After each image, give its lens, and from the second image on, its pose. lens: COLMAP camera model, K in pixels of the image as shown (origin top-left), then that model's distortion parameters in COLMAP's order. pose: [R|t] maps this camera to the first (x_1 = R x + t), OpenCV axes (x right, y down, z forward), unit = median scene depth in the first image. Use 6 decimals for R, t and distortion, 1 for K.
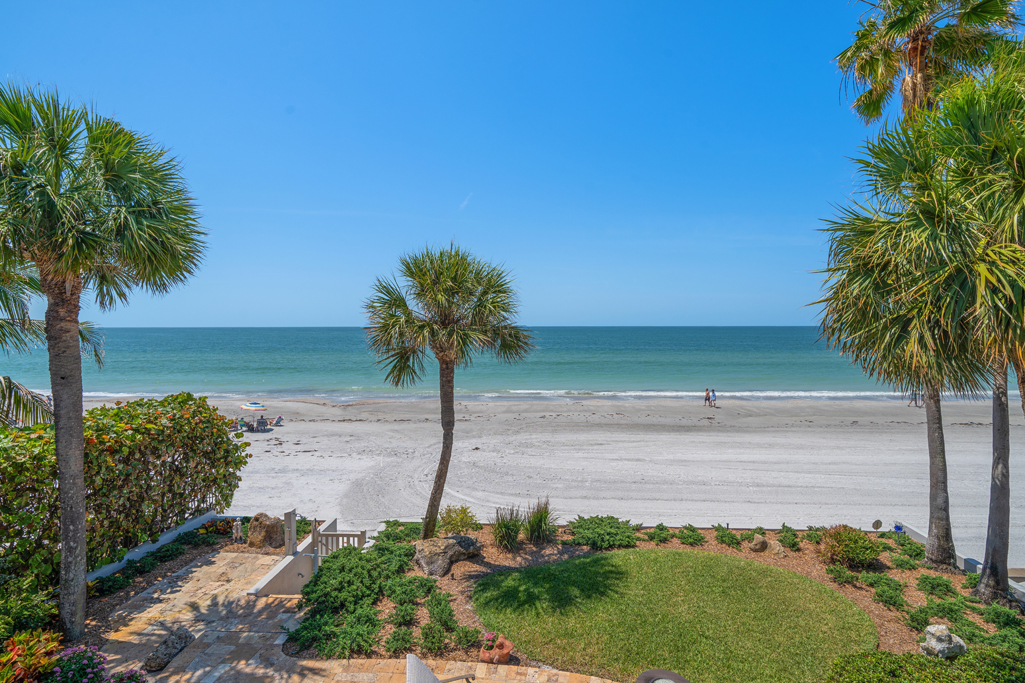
lens RADIAL K [[474.2, 0, 512.4], [0, 474.2, 345.1], [0, 0, 1]] dist [0.001994, -0.000156]
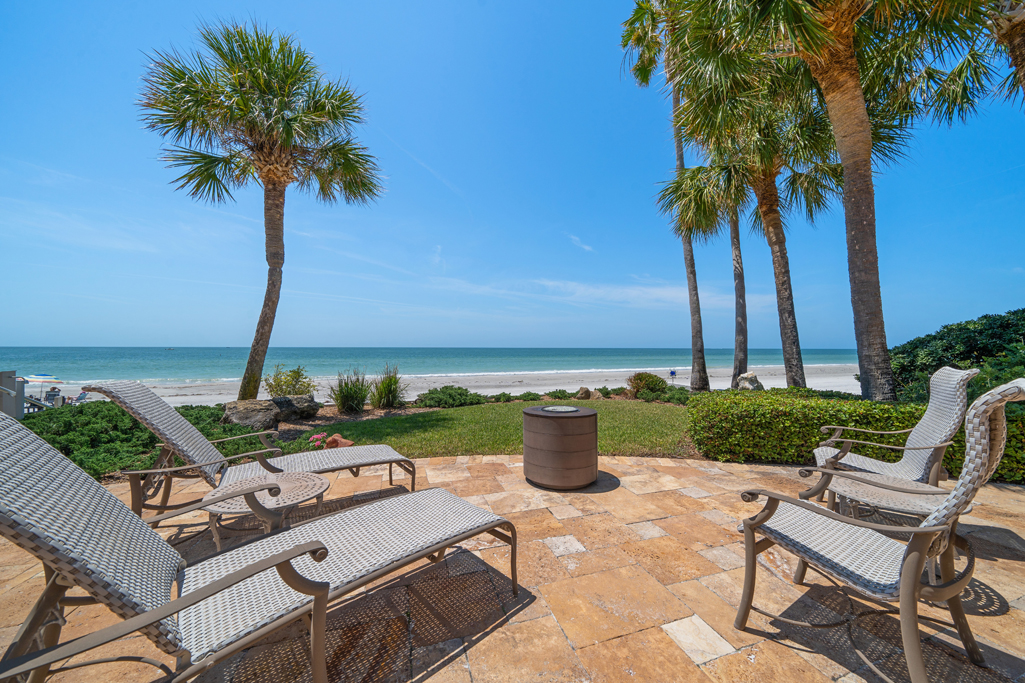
lens RADIAL K [[352.1, 0, 515.2], [0, 352.1, 342.8], [0, 0, 1]] dist [-0.005432, -0.000076]
pose [[0.921008, 0.003269, 0.389531, 0.014348], [0.014175, 0.999021, -0.041899, 0.345175], [-0.389287, 0.044111, 0.920060, 0.262657]]
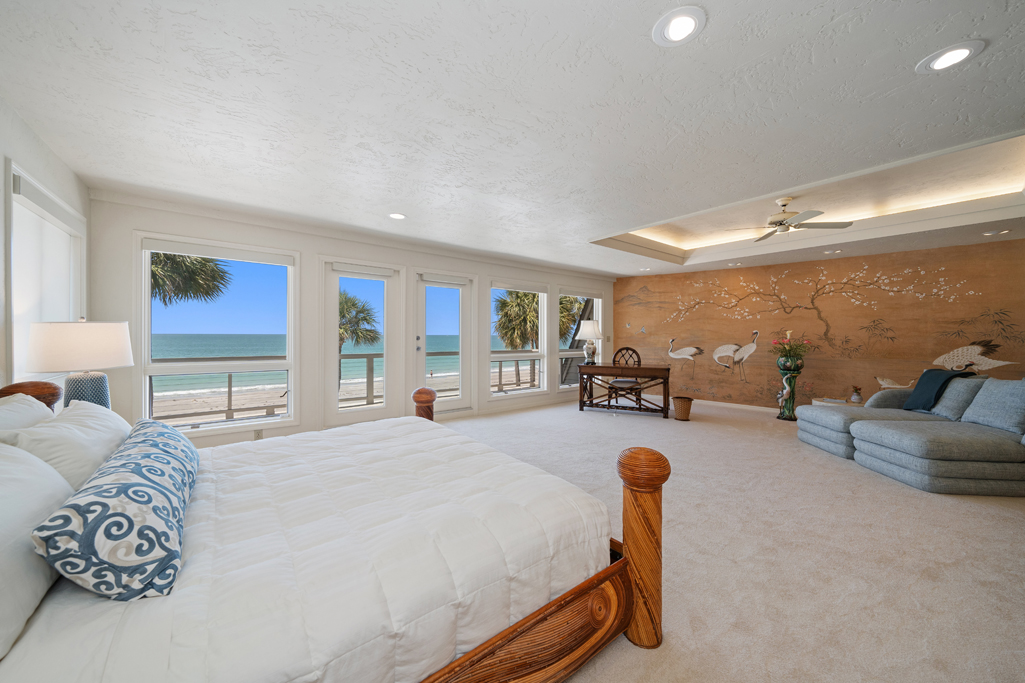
lens RADIAL K [[364.2, 0, 515.9], [0, 364.2, 335.4], [0, 0, 1]] dist [-0.007552, -0.000004]
pose [[0.734881, 0.004450, 0.678181, -0.613313], [0.012669, 0.999714, -0.020288, 0.029719], [-0.678078, 0.023501, 0.734615, -0.619529]]
